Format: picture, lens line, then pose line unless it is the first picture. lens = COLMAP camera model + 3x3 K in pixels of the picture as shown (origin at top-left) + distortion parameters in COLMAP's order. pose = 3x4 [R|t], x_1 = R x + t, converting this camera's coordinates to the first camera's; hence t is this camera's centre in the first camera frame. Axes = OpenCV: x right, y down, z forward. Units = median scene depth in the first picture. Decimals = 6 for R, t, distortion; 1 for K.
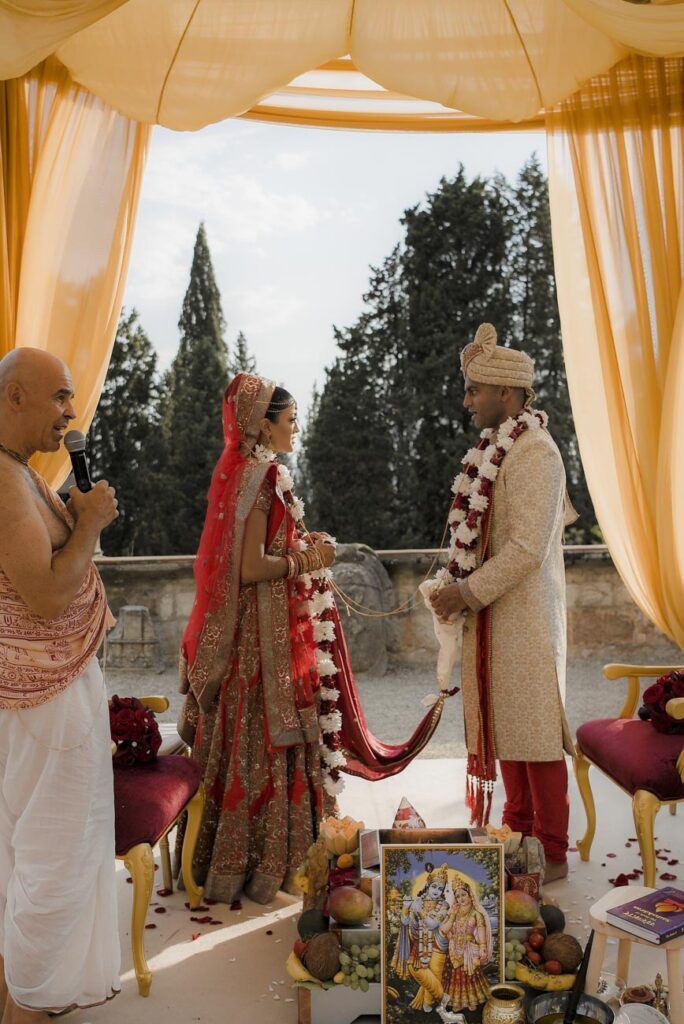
lens RADIAL K [[1068.7, 0, 319.0], [0, 1068.7, 501.0], [0, 0, 1]] dist [-0.080645, 0.016579]
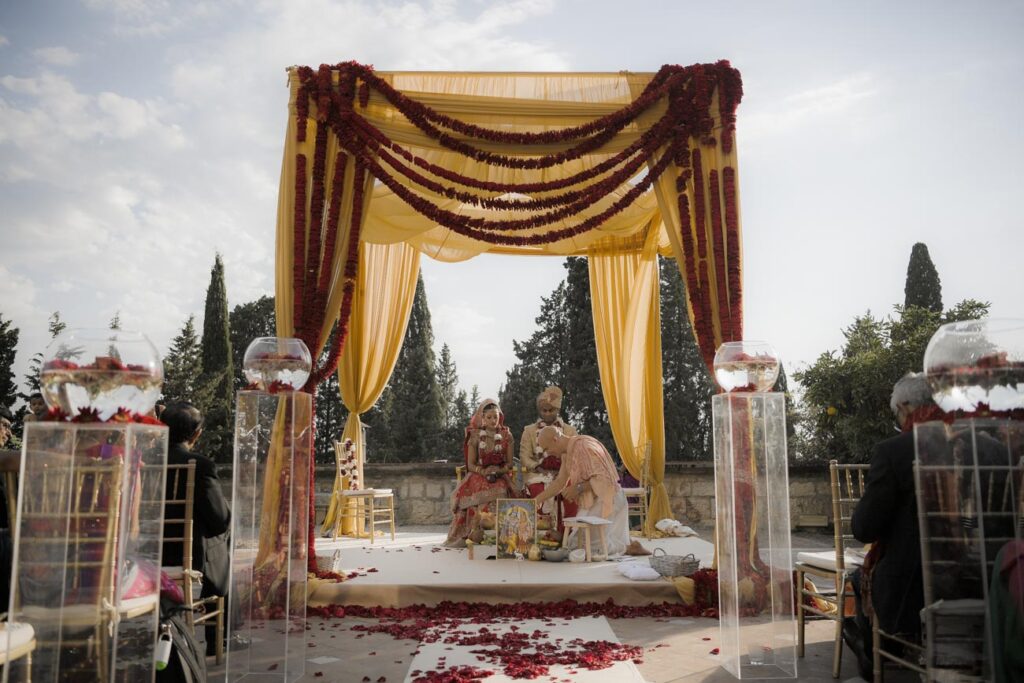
lens RADIAL K [[902.0, 0, 503.8], [0, 902.0, 327.0], [0, 0, 1]] dist [-0.012999, -0.008080]
pose [[0.999827, 0.018123, -0.004246, 0.005744], [-0.018590, 0.983854, -0.178002, 0.021365], [0.000952, 0.178050, 0.984021, -0.121721]]
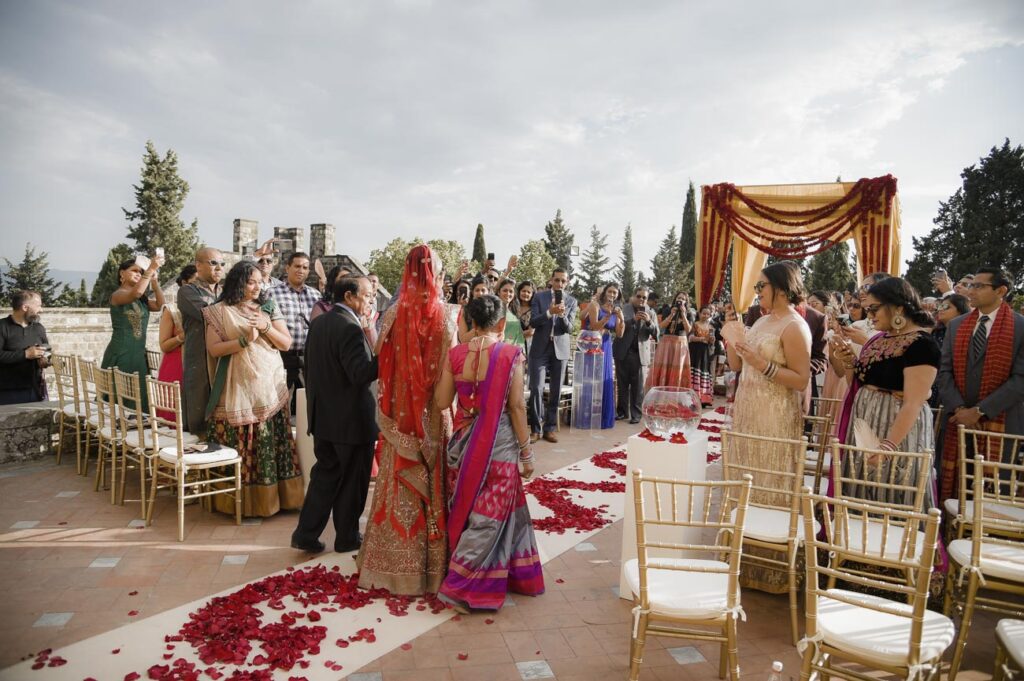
lens RADIAL K [[709.3, 0, 510.1], [0, 709.3, 336.1], [0, 0, 1]] dist [-0.086551, 0.034221]
pose [[0.842736, 0.081586, -0.532109, 0.072861], [-0.076833, 0.996558, 0.031113, 0.012145], [0.532816, 0.014664, 0.846104, -0.299868]]
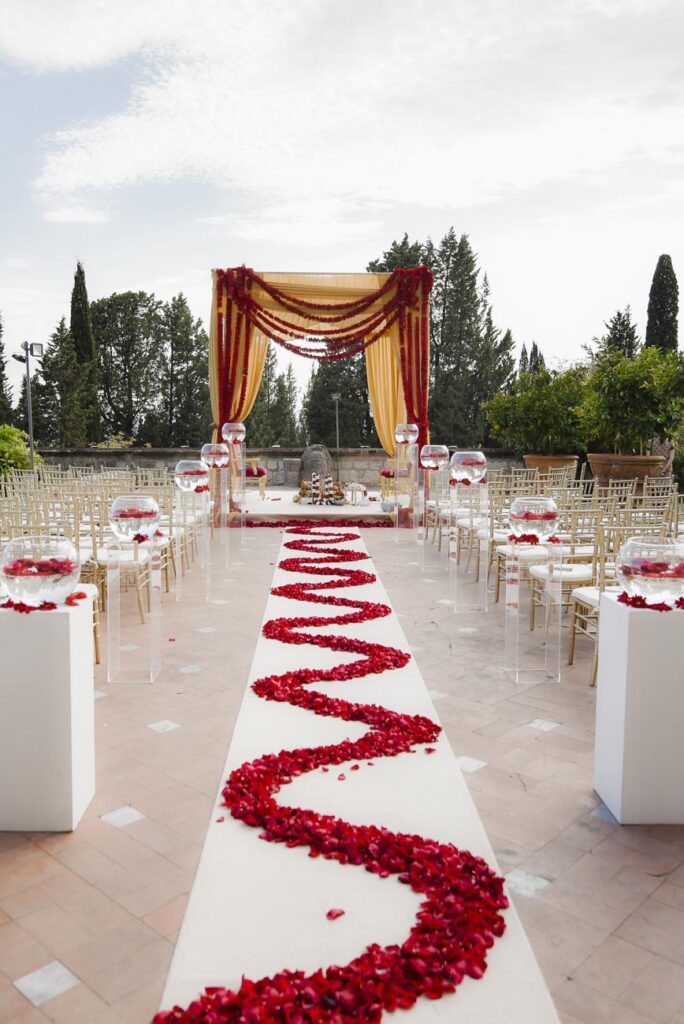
lens RADIAL K [[847.4, 0, 324.5], [0, 847.4, 460.7], [0, 0, 1]] dist [-0.001089, 0.000690]
pose [[0.999631, 0.024980, 0.010708, 0.005255], [-0.025124, 0.999592, 0.013588, 0.011697], [-0.010365, -0.013852, 0.999850, -0.293599]]
